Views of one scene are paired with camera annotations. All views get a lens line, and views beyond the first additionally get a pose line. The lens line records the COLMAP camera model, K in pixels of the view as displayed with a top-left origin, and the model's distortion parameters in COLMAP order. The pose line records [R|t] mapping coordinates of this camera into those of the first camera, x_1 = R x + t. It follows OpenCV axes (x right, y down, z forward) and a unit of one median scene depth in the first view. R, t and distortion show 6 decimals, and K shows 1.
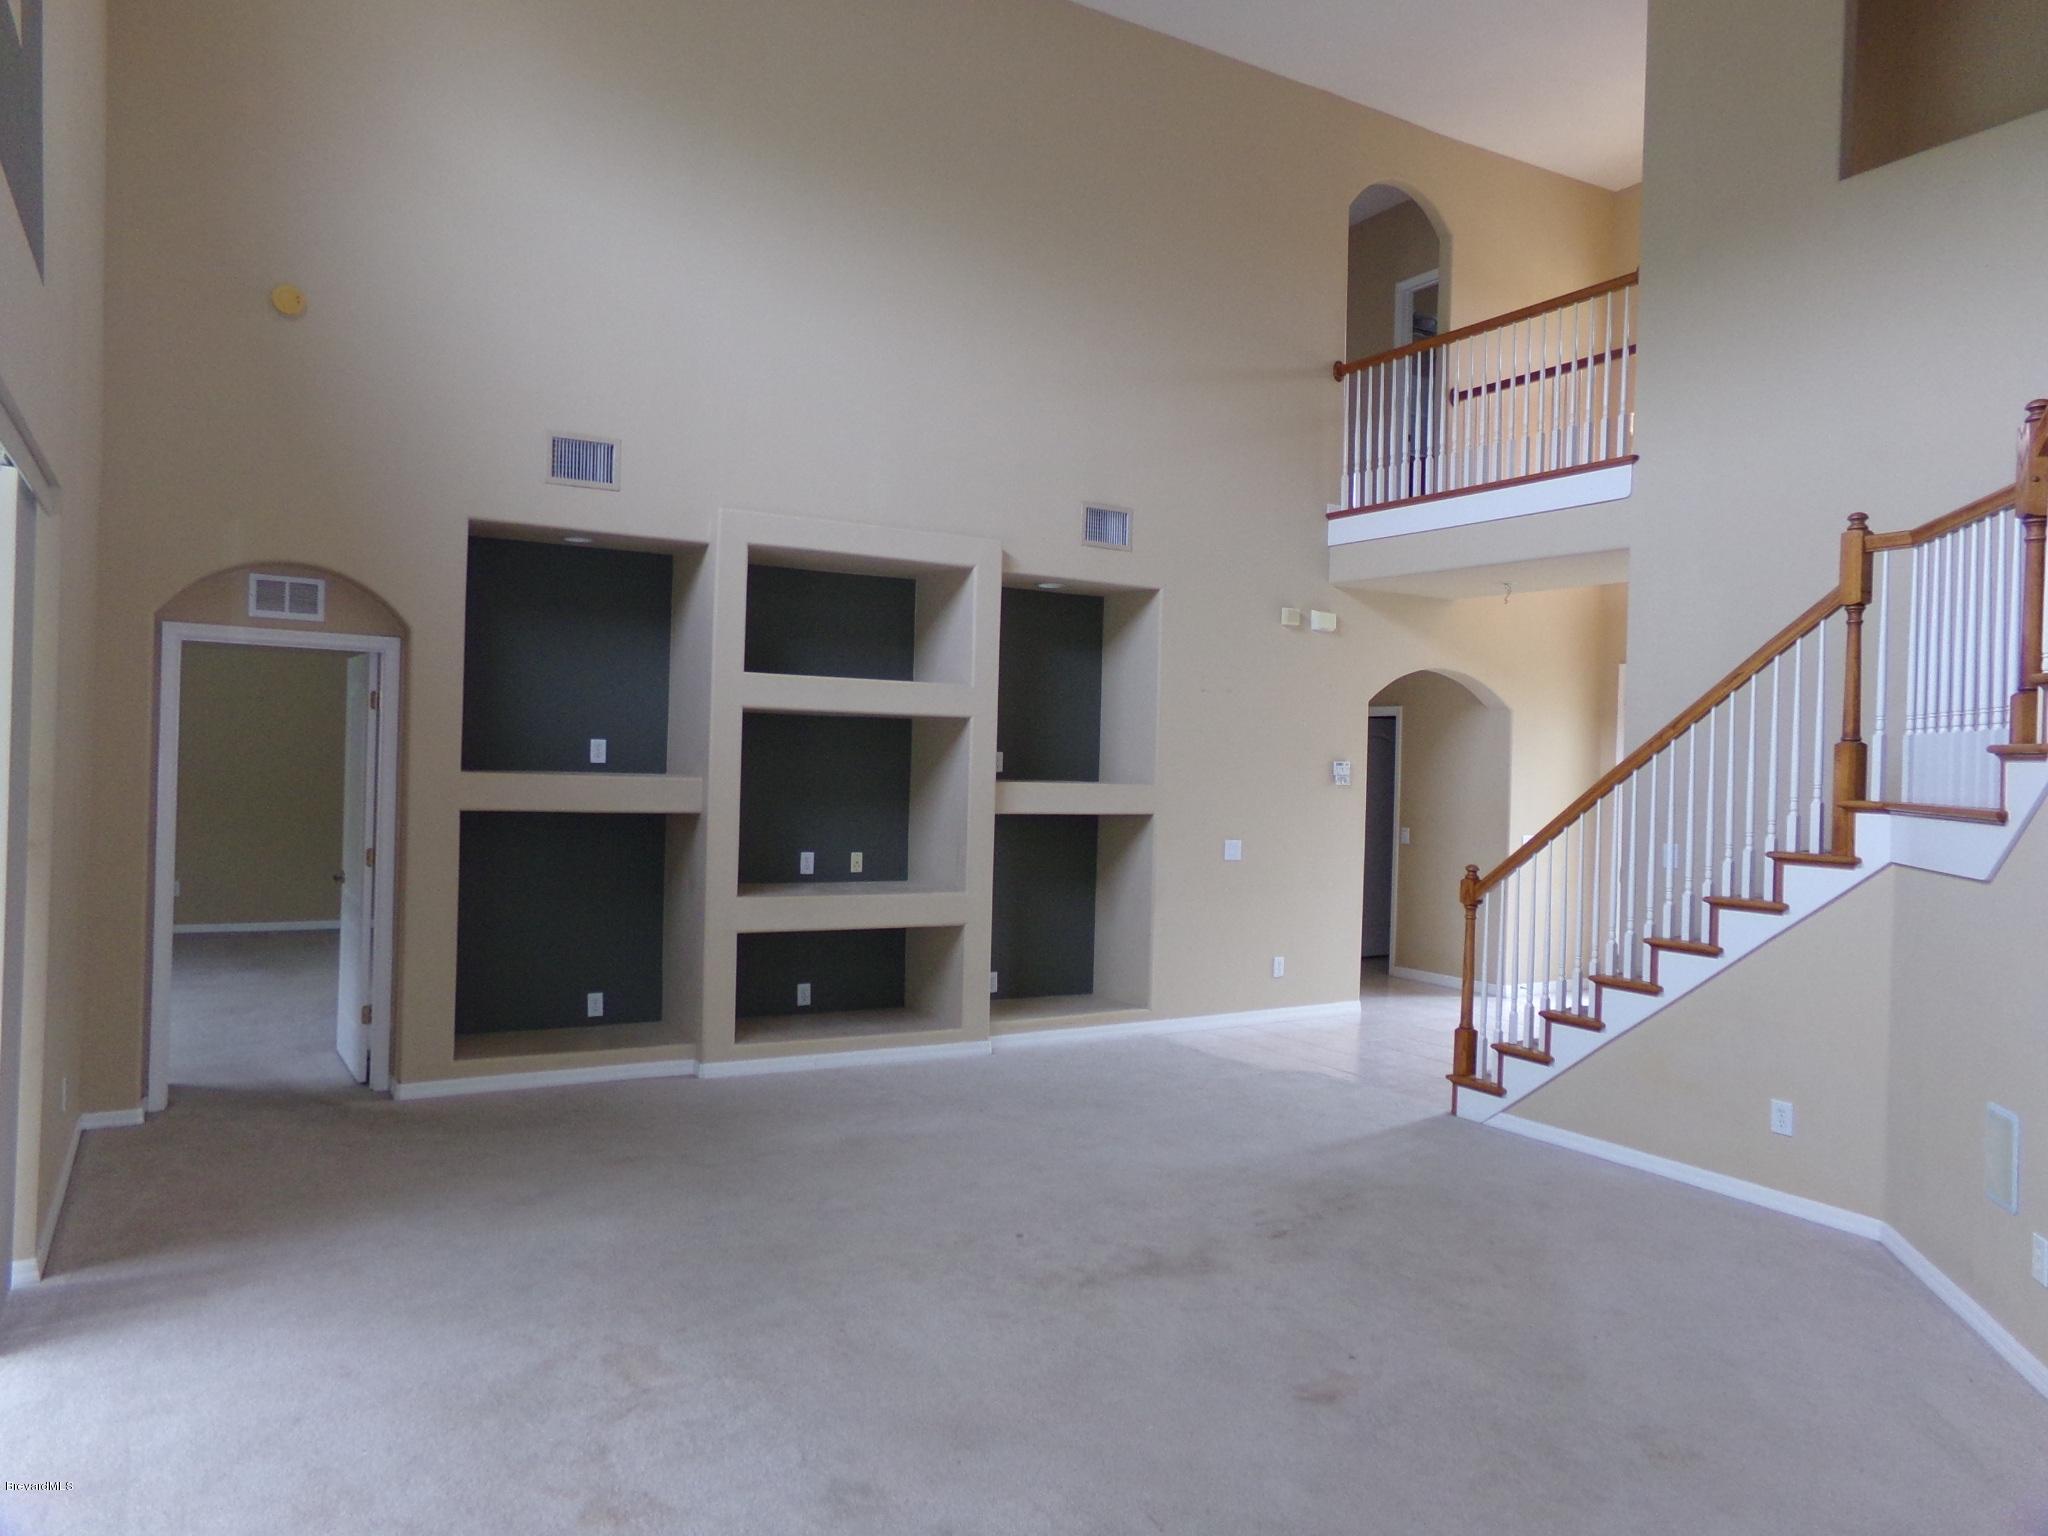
lens RADIAL K [[1422.9, 0, 1006.9], [0, 1422.9, 766.0], [0, 0, 1]] dist [-0.096401, 0.081588]
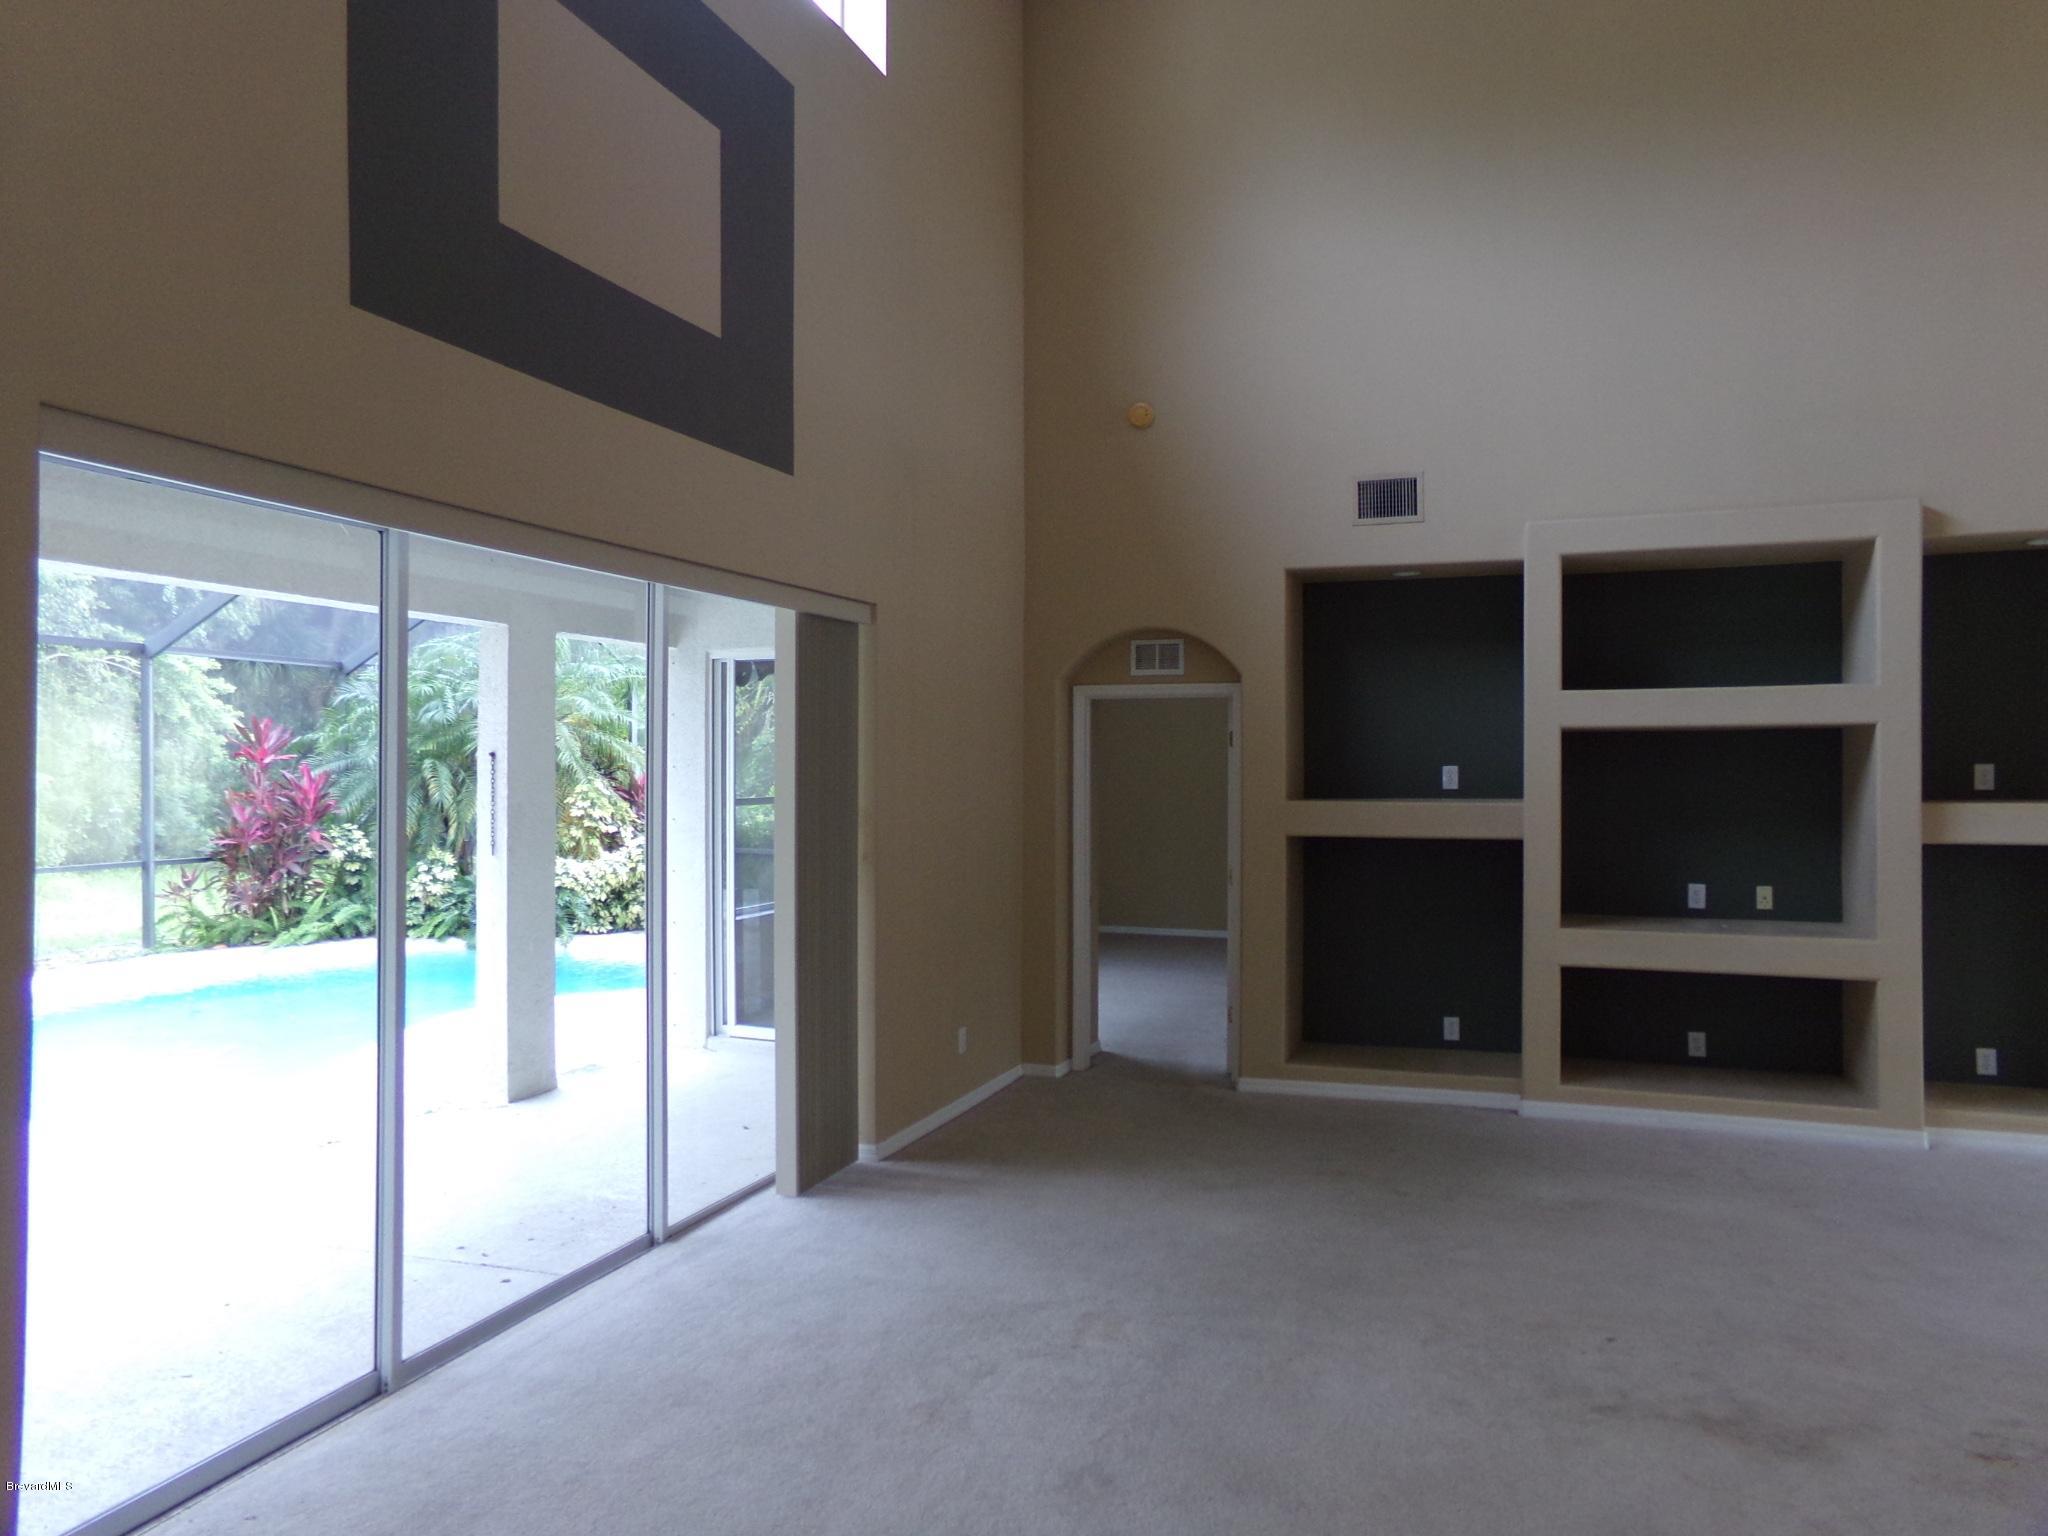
lens RADIAL K [[1422.9, 0, 1019.5], [0, 1422.9, 765.3], [0, 0, 1]] dist [-0.096401, 0.081588]
pose [[0.582161, -0.033448, -0.812385, 0.387230], [0.017326, 0.999437, -0.028734, 0.004961], [0.812889, 0.002652, 0.582413, 0.176451]]
